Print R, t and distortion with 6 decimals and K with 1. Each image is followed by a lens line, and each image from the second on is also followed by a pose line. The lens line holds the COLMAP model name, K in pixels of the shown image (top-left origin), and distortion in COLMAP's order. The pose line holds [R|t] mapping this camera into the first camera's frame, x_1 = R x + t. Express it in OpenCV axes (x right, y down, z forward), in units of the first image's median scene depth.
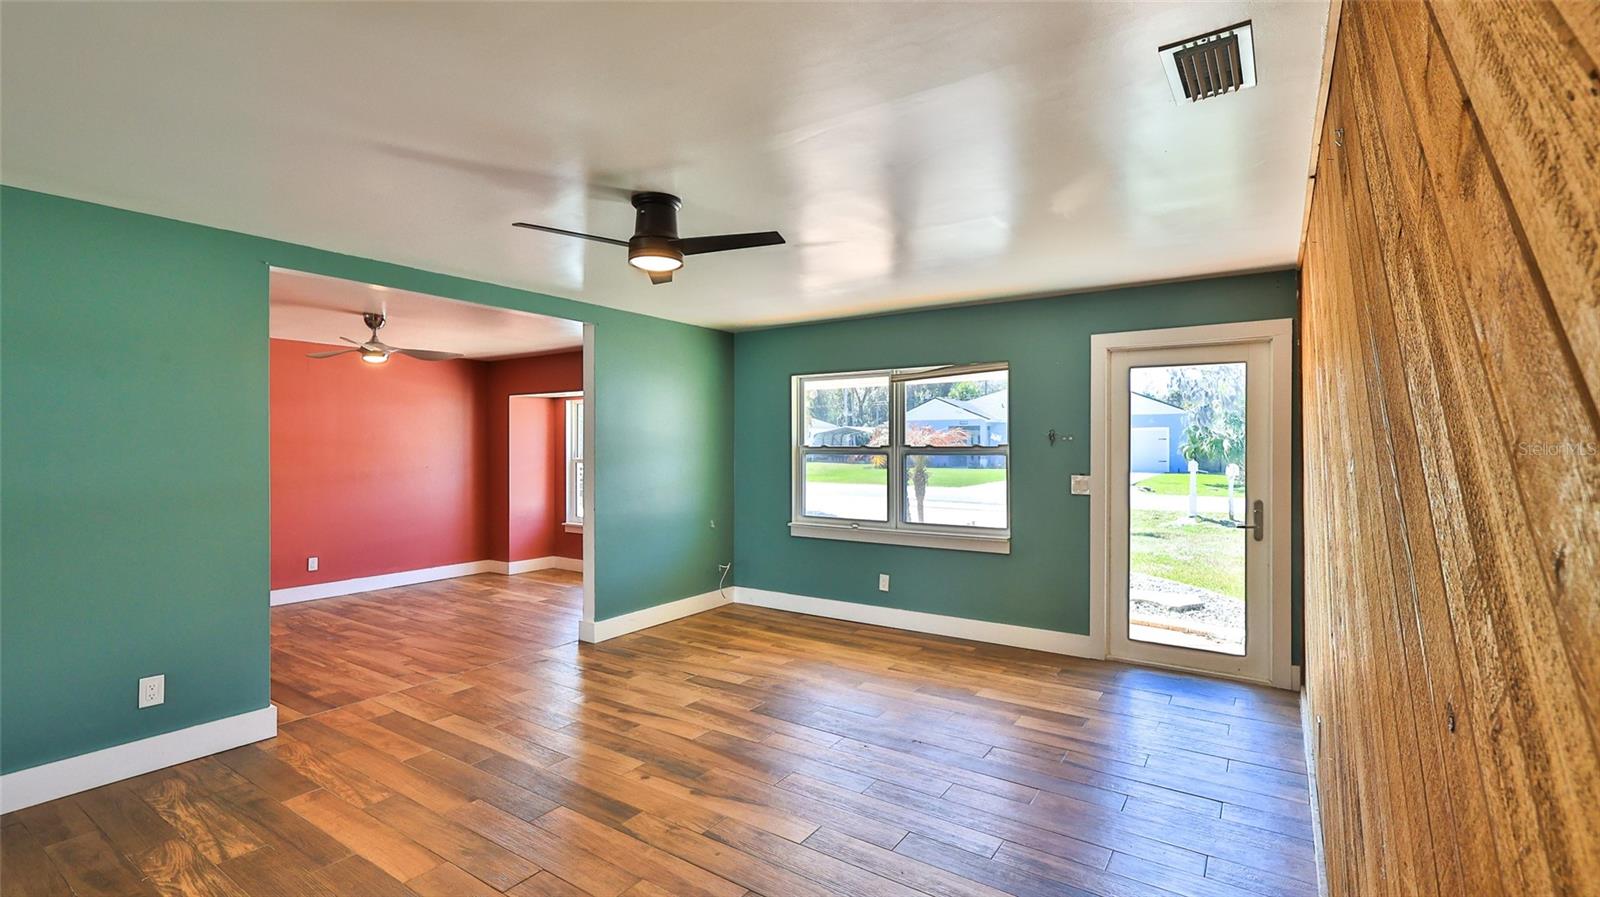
lens RADIAL K [[709.1, 0, 790.5], [0, 709.1, 442.8], [0, 0, 1]] dist [0.001044, 0.000283]
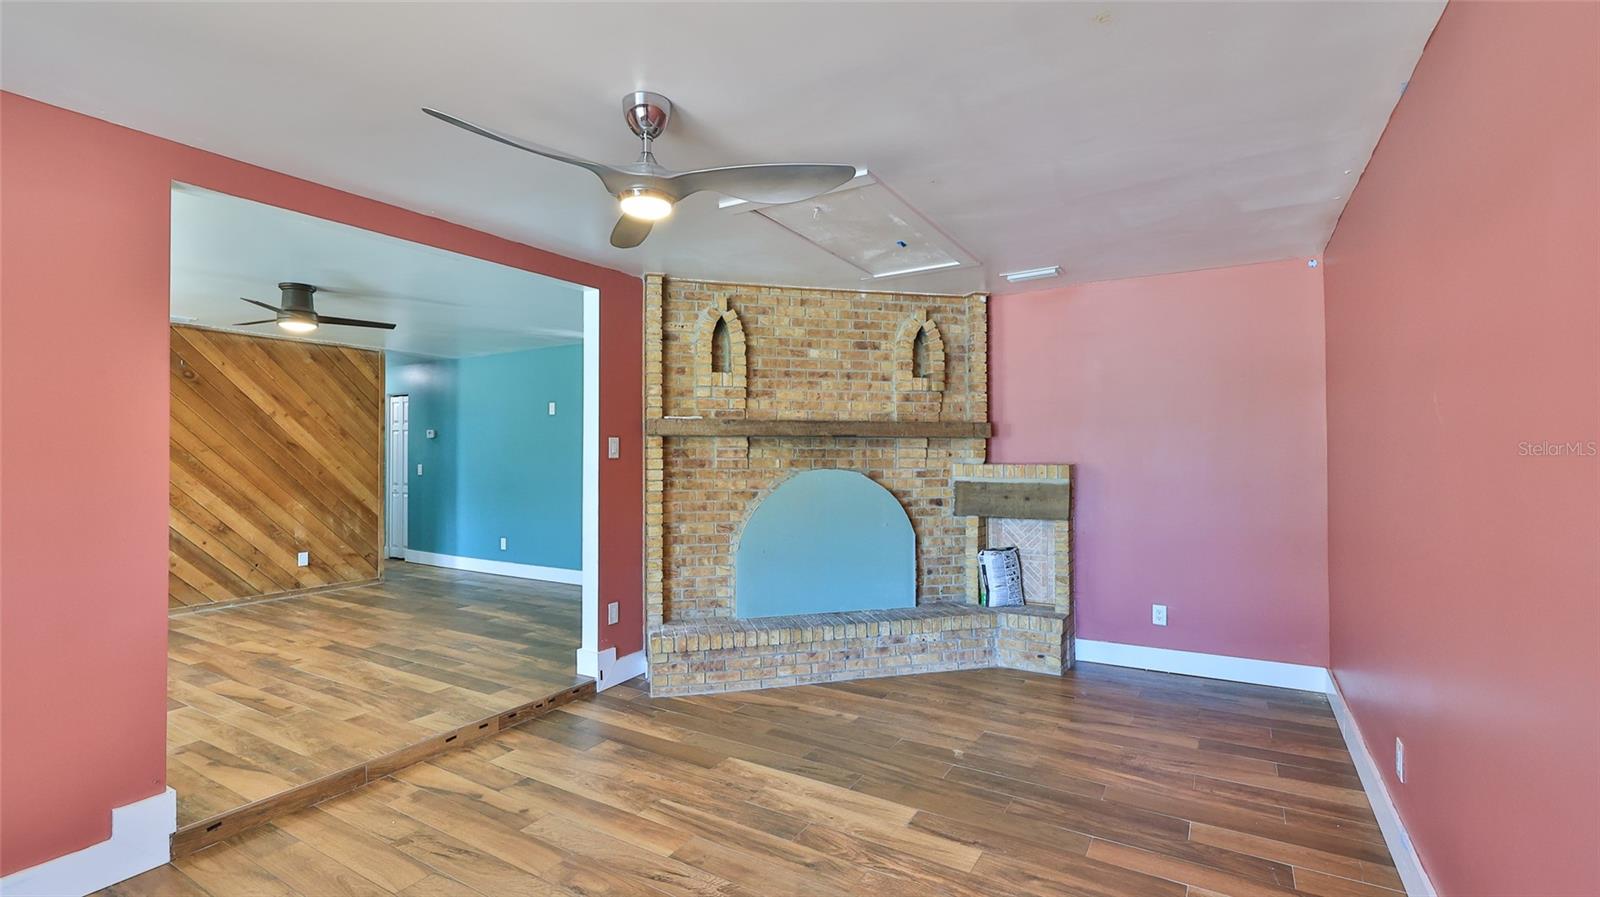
lens RADIAL K [[709.1, 0, 792.6], [0, 709.1, 447.9], [0, 0, 1]] dist [0.001044, 0.000283]
pose [[-0.998724, 0.007326, -0.049975, -0.768937], [0.007866, 0.999913, -0.010616, 0.028639], [0.049893, -0.010995, -0.998694, 1.666253]]
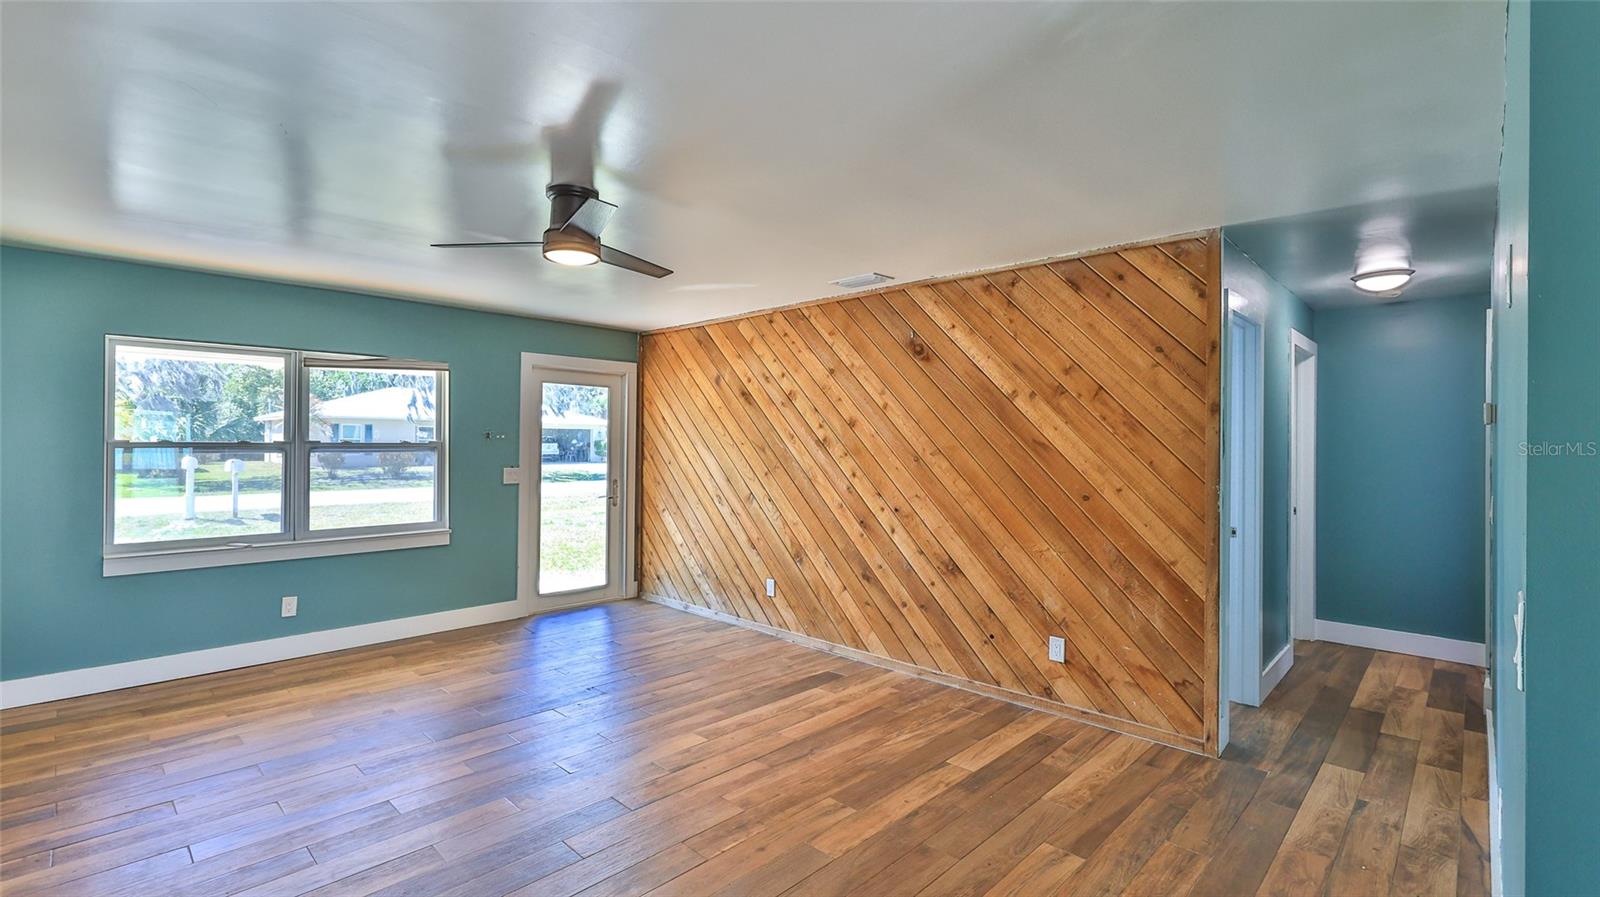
lens RADIAL K [[709.1, 0, 789.1], [0, 709.1, 441.6], [0, 0, 1]] dist [0.001044, 0.000283]
pose [[0.174289, 0.005337, 0.984680, -0.695951], [-0.010951, 0.999934, -0.003481, 0.001035], [-0.984634, -0.010176, 0.174336, 0.335747]]
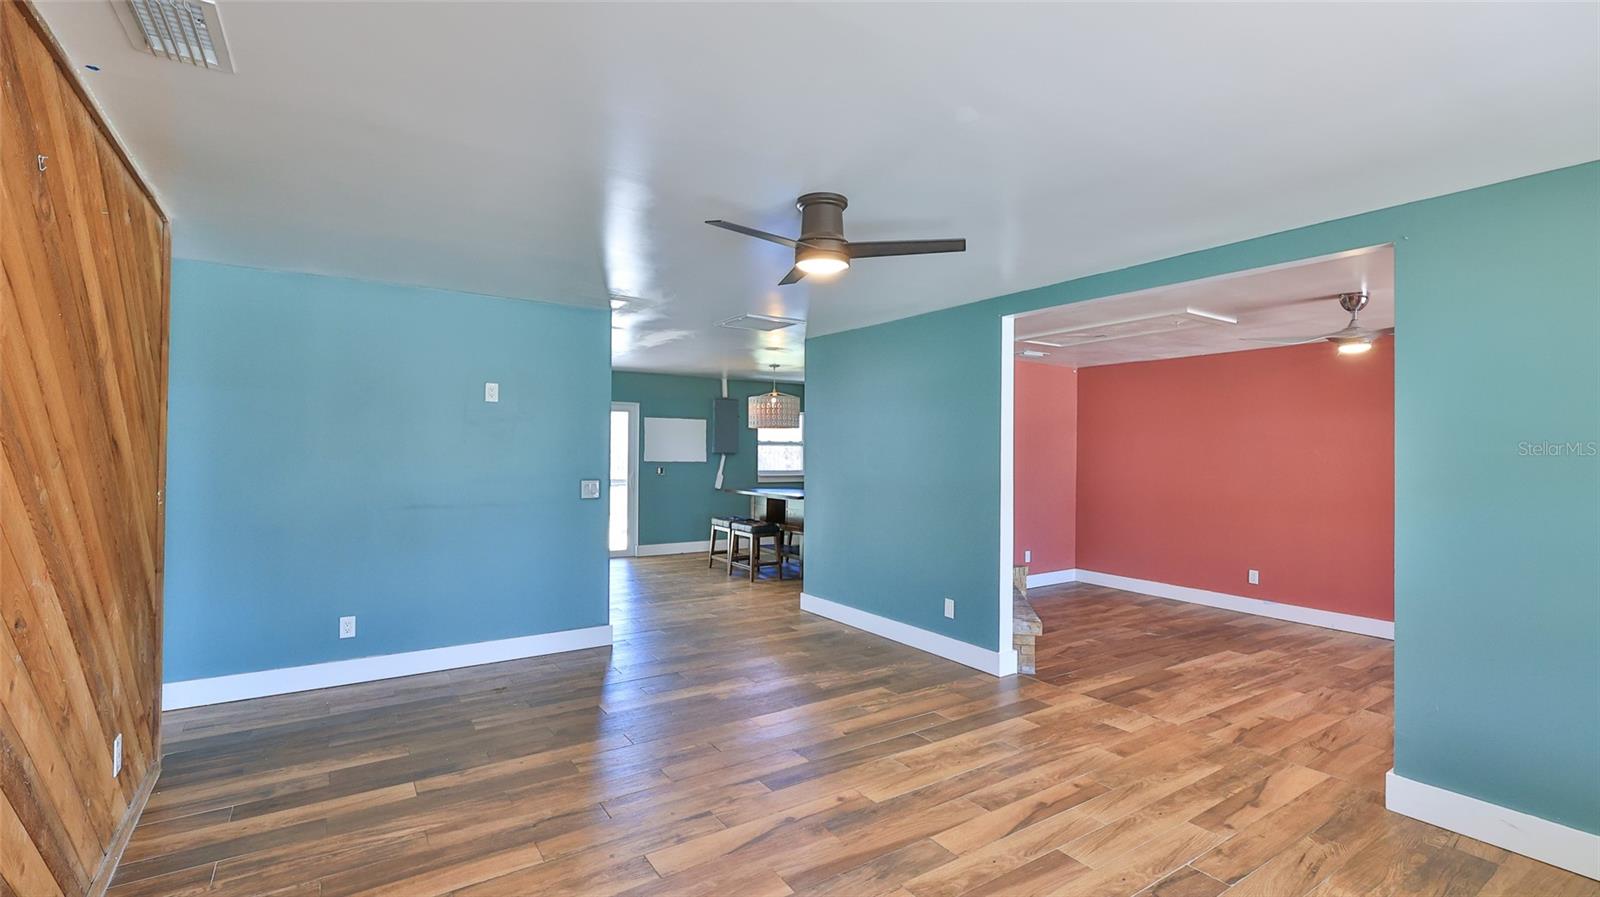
lens RADIAL K [[709.1, 0, 797.2], [0, 709.1, 453.5], [0, 0, 1]] dist [0.001044, 0.000283]
pose [[-0.371939, 0.001300, -0.928256, 0.458058], [-0.005916, 0.999975, 0.003771, 0.000910], [0.928238, 0.006894, -0.371922, 0.841802]]
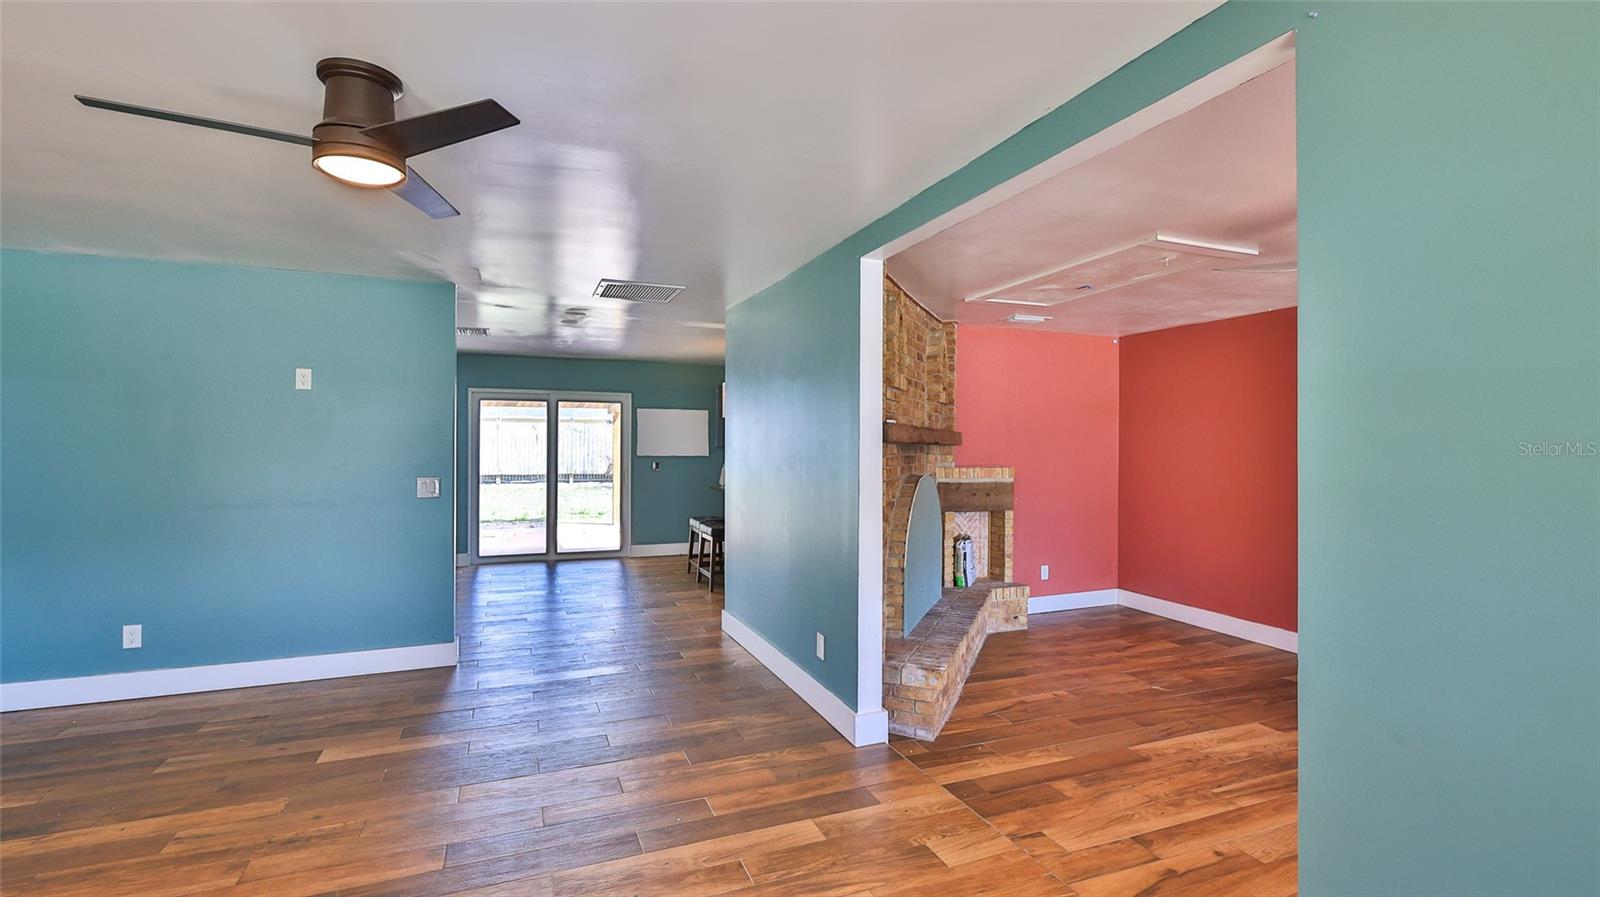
lens RADIAL K [[709.1, 0, 793.2], [0, 709.1, 446.7], [0, 0, 1]] dist [0.001044, 0.000283]
pose [[-0.559337, 0.002877, -0.828935, 0.085499], [0.000423, 0.999995, 0.003185, 0.003713], [0.828940, 0.001430, -0.559335, 1.085092]]
